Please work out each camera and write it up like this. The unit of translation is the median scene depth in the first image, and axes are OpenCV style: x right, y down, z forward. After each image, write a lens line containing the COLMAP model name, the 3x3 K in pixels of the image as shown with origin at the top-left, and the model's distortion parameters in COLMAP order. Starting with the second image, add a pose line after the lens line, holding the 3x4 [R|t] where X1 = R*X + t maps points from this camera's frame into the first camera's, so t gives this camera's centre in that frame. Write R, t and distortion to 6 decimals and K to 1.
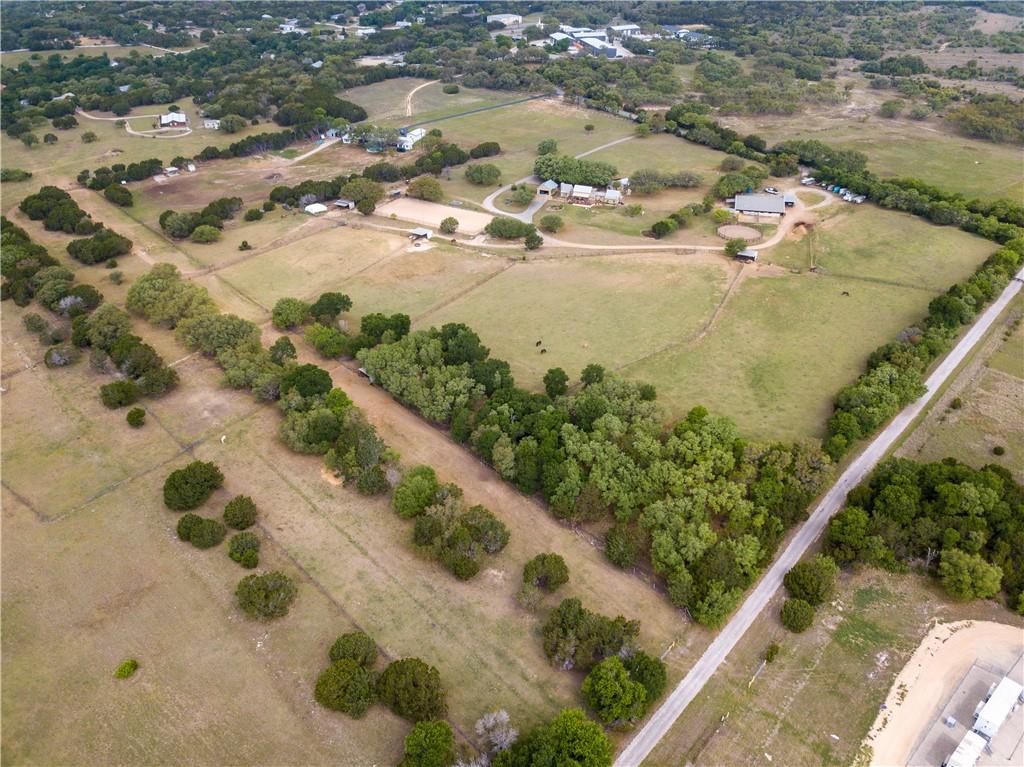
lens RADIAL K [[798.5, 0, 512.0], [0, 798.5, 383.5], [0, 0, 1]] dist [0.014229, 0.000733]
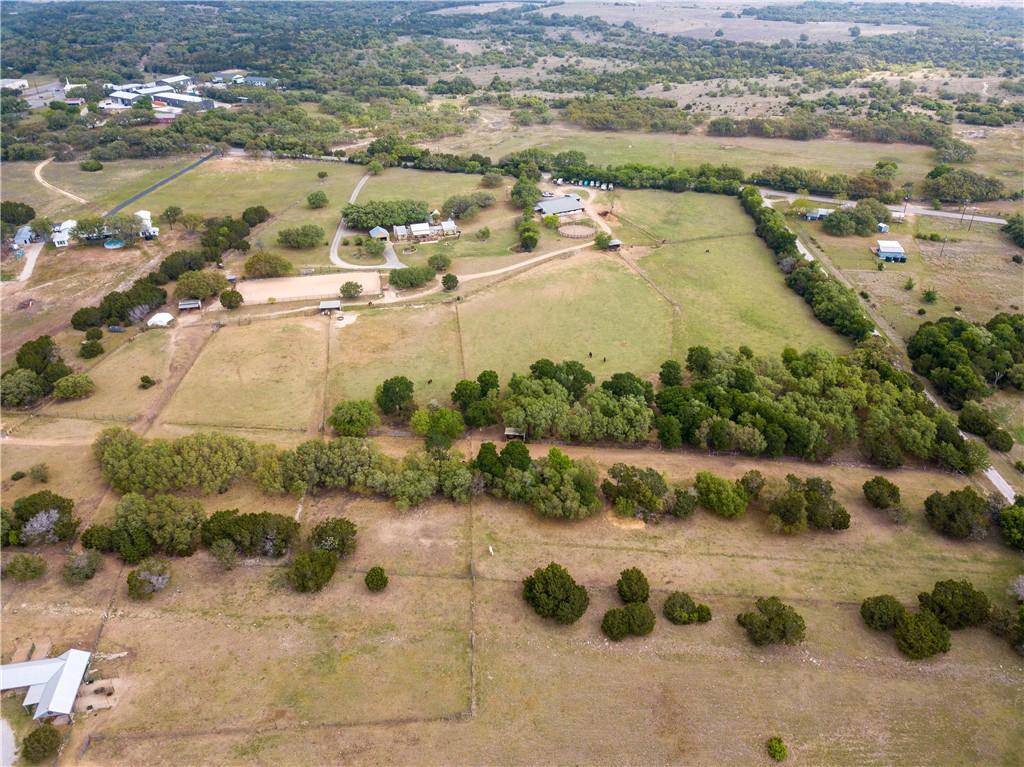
lens RADIAL K [[798.5, 0, 512.0], [0, 798.5, 383.5], [0, 0, 1]] dist [0.014229, 0.000733]
pose [[0.738928, -0.326536, 0.589372, -0.557526], [0.351875, 0.932978, 0.075743, -0.109955], [-0.574603, 0.151417, 0.804304, 0.179776]]
